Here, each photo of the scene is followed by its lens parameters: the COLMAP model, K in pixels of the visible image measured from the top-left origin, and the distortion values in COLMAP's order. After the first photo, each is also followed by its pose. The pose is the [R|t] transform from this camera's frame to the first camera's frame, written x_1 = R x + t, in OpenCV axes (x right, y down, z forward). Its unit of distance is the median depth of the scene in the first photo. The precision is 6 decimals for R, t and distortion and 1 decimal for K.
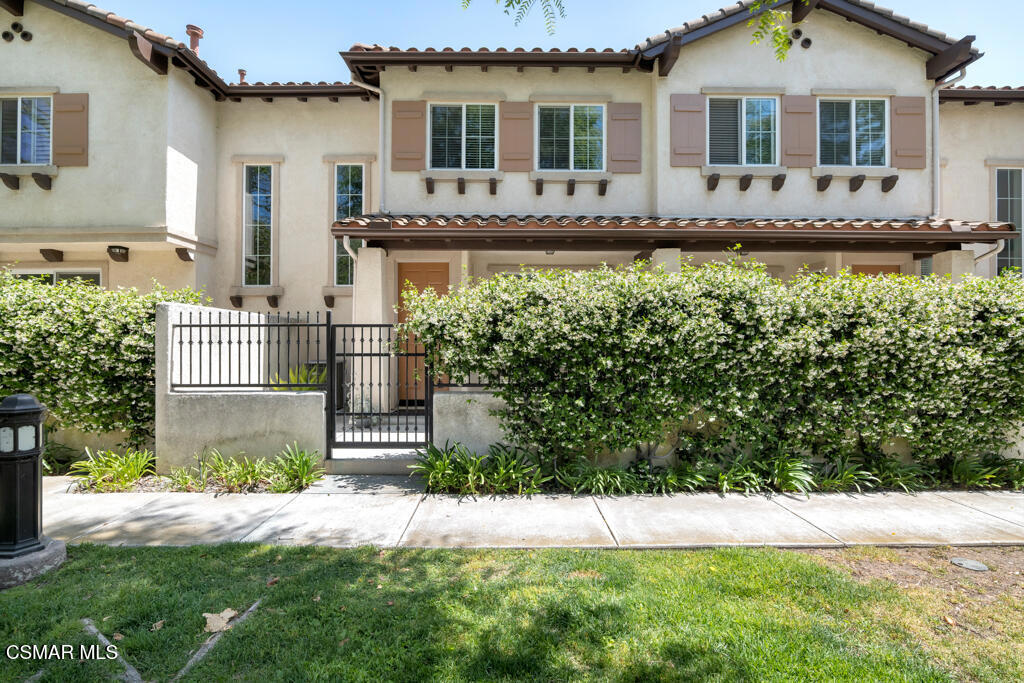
lens RADIAL K [[487.7, 0, 508.7], [0, 487.7, 342.7], [0, 0, 1]] dist [-0.017004, 0.005476]
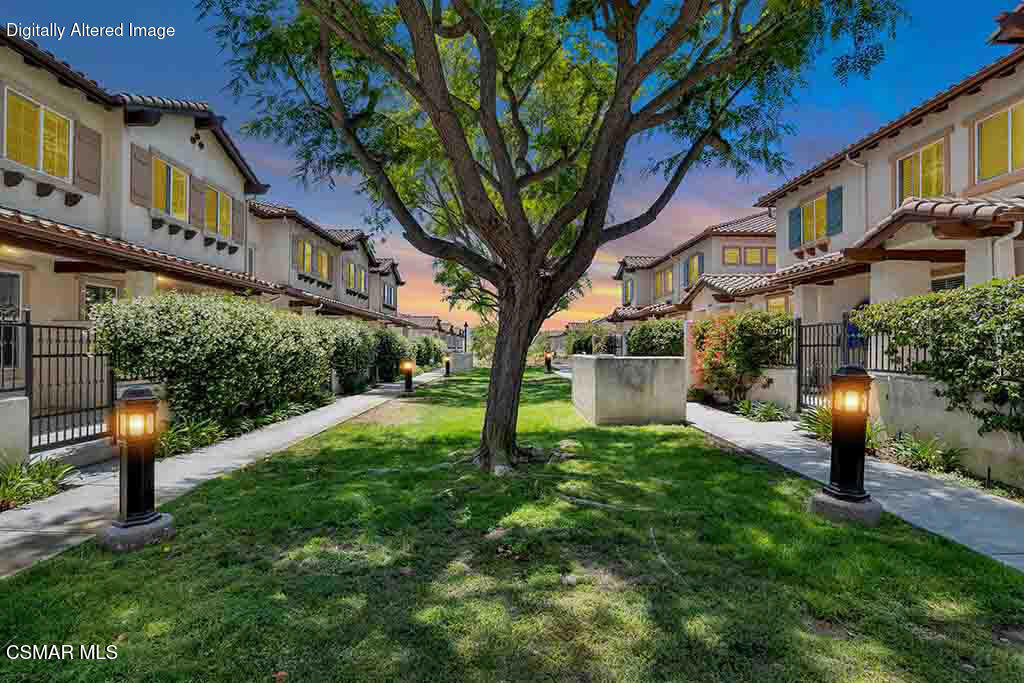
lens RADIAL K [[487.7, 0, 508.7], [0, 487.7, 342.7], [0, 0, 1]] dist [-0.017004, 0.005476]
pose [[0.001274, 0.009079, 0.999958, -1.228618], [-0.002241, 0.999956, -0.009076, 0.004526], [-0.999997, -0.002229, 0.001294, 0.059087]]
